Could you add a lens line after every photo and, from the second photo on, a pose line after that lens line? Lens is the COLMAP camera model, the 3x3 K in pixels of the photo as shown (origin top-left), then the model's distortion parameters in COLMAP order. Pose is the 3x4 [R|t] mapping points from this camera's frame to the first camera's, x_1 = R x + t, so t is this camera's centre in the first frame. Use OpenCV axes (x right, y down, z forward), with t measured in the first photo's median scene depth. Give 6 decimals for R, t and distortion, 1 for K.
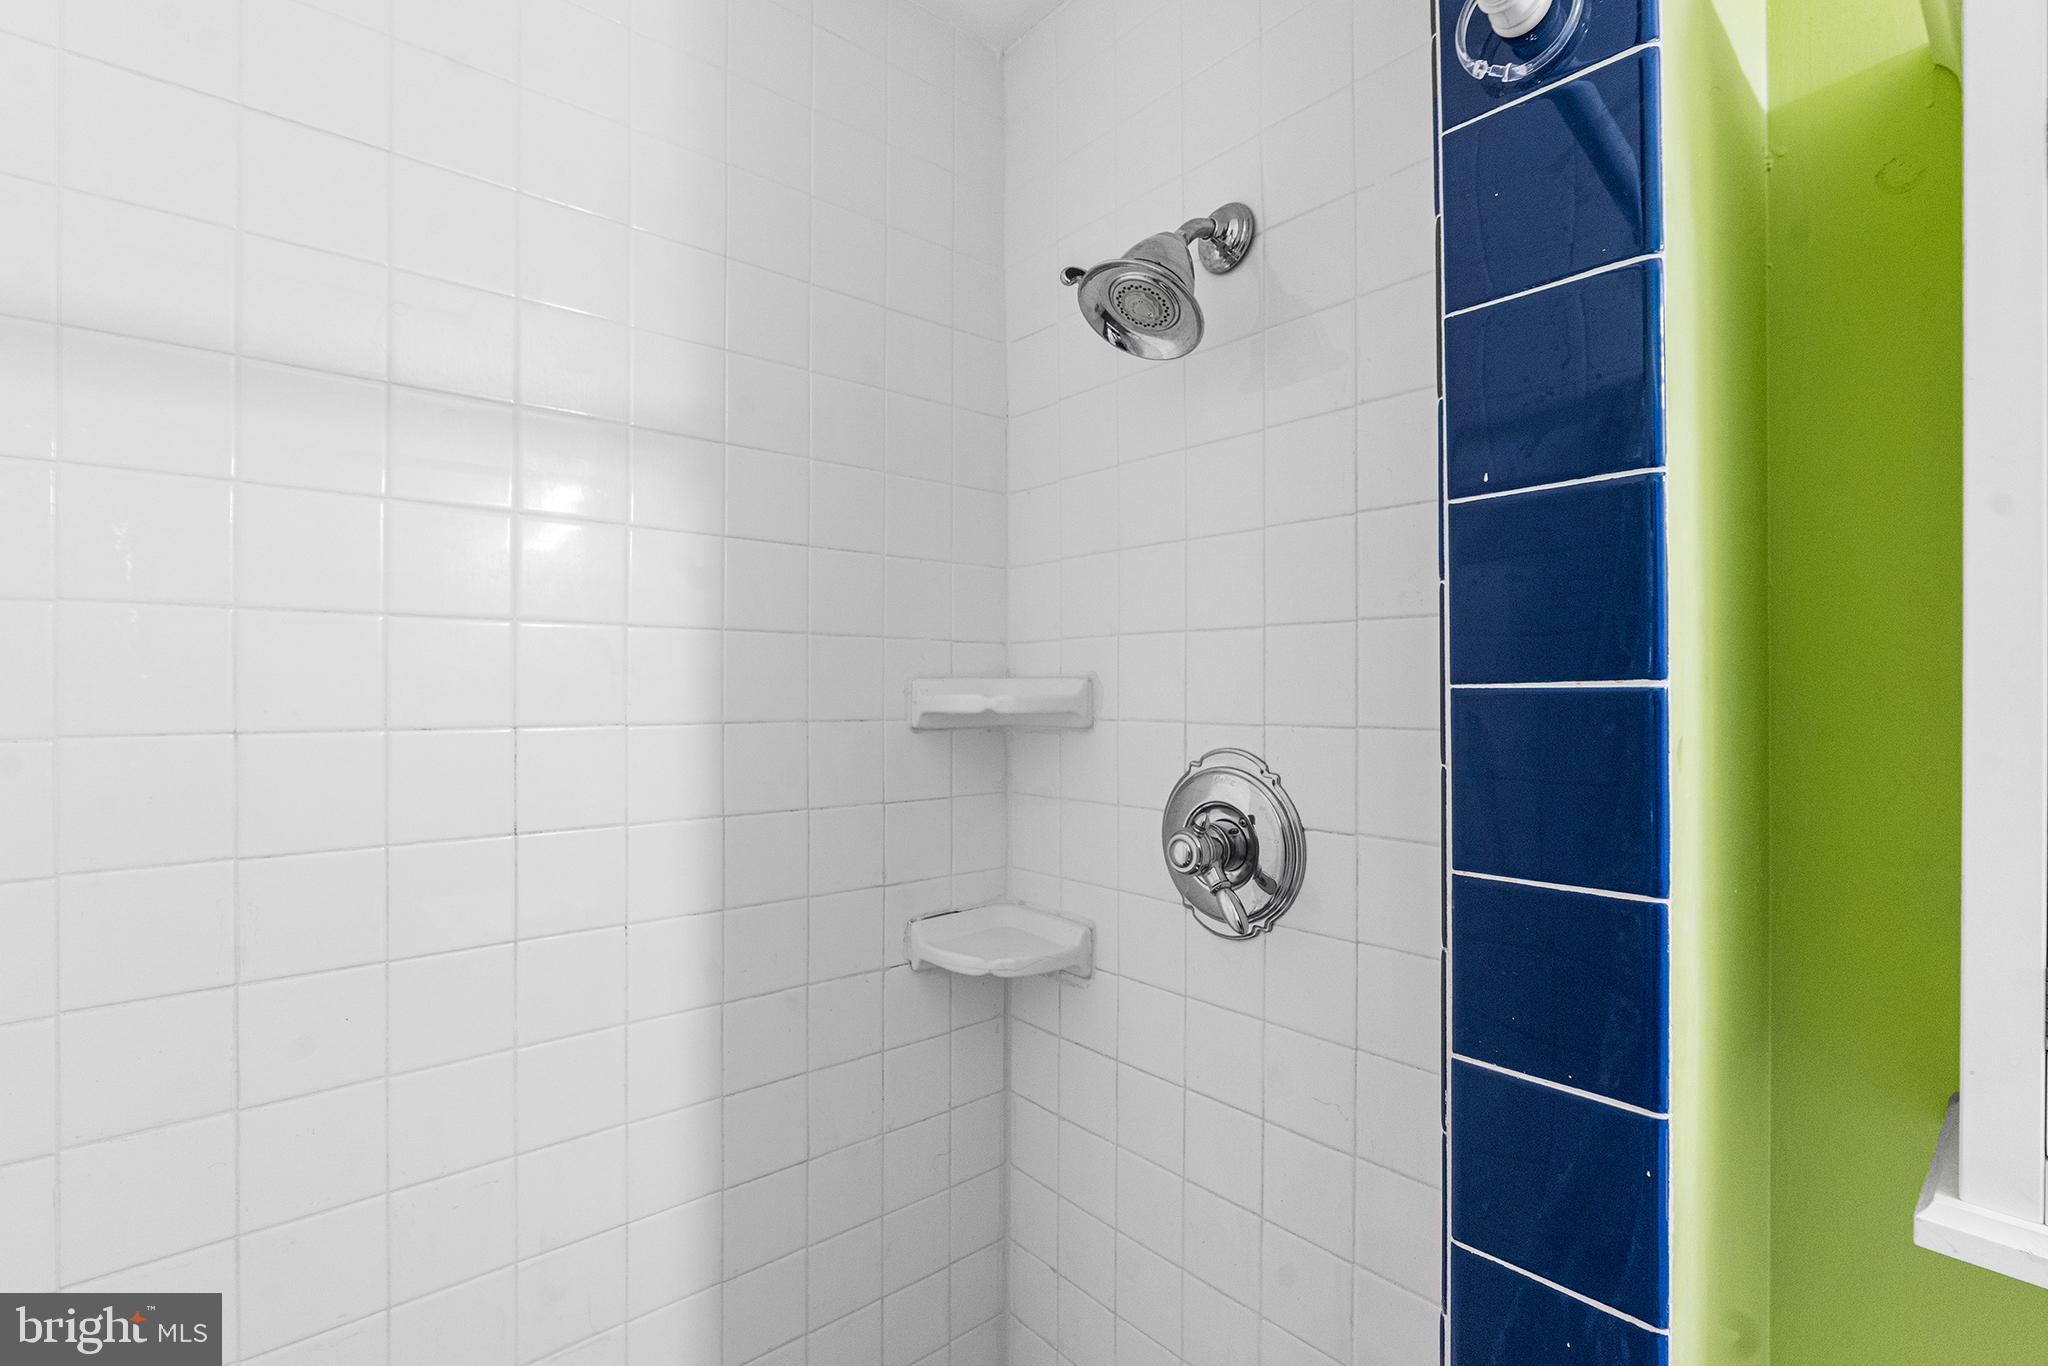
lens RADIAL K [[935.5, 0, 1021.4], [0, 935.5, 688.0], [0, 0, 1]] dist [-0.007958, 0.000894]
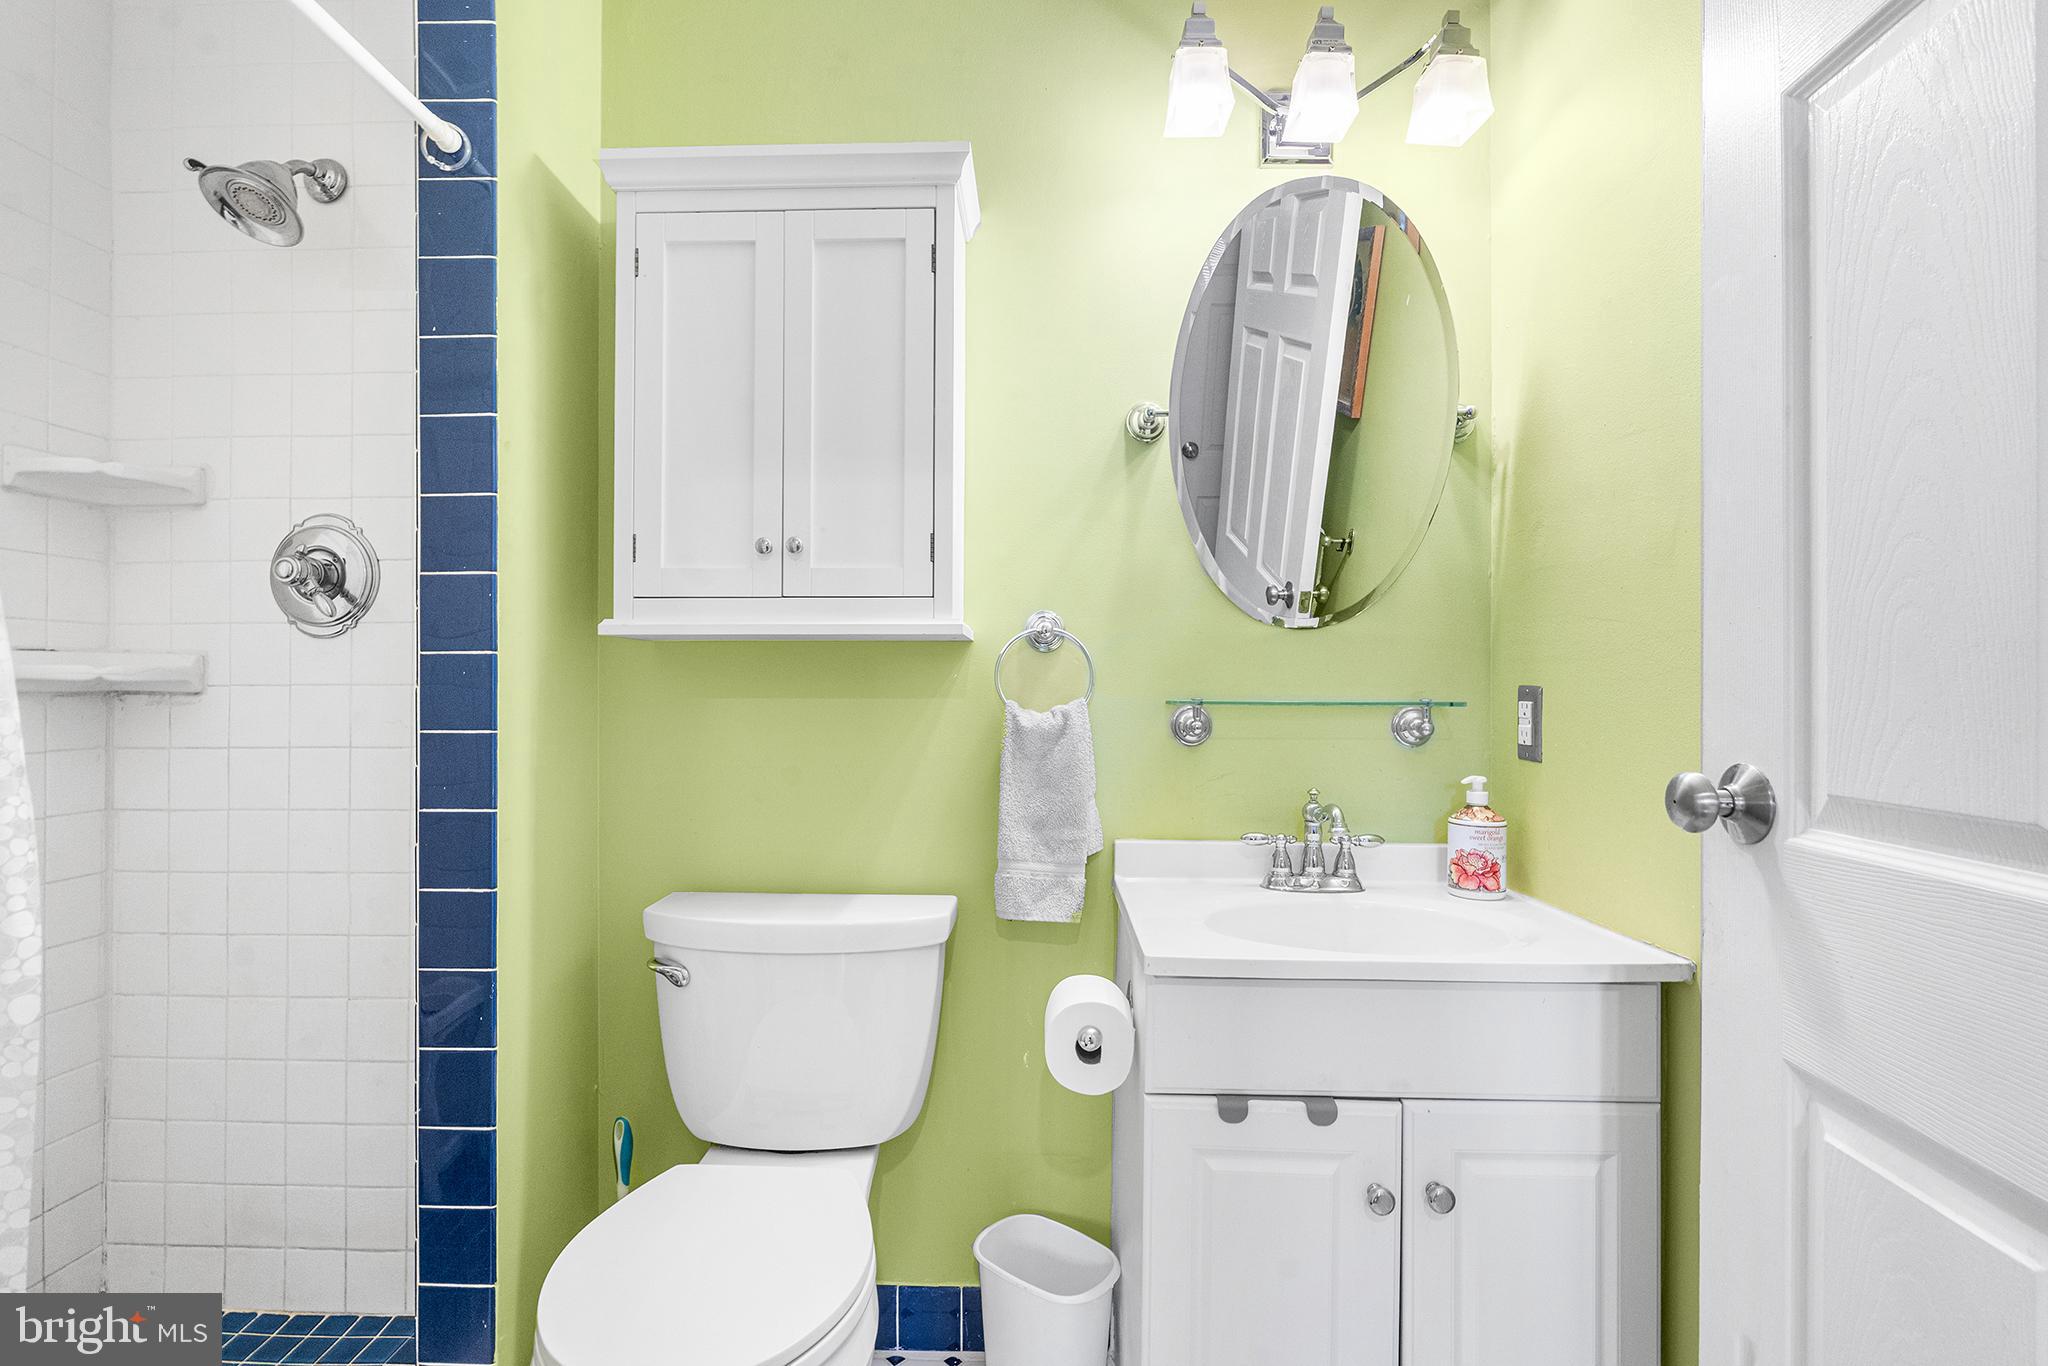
lens RADIAL K [[935.5, 0, 1037.2], [0, 935.5, 690.1], [0, 0, 1]] dist [-0.007958, 0.000894]
pose [[0.680467, 0.003381, 0.732771, -0.104276], [-0.003173, 0.999994, -0.001667, 0.364354], [-0.732772, -0.001191, 0.680473, -0.920788]]
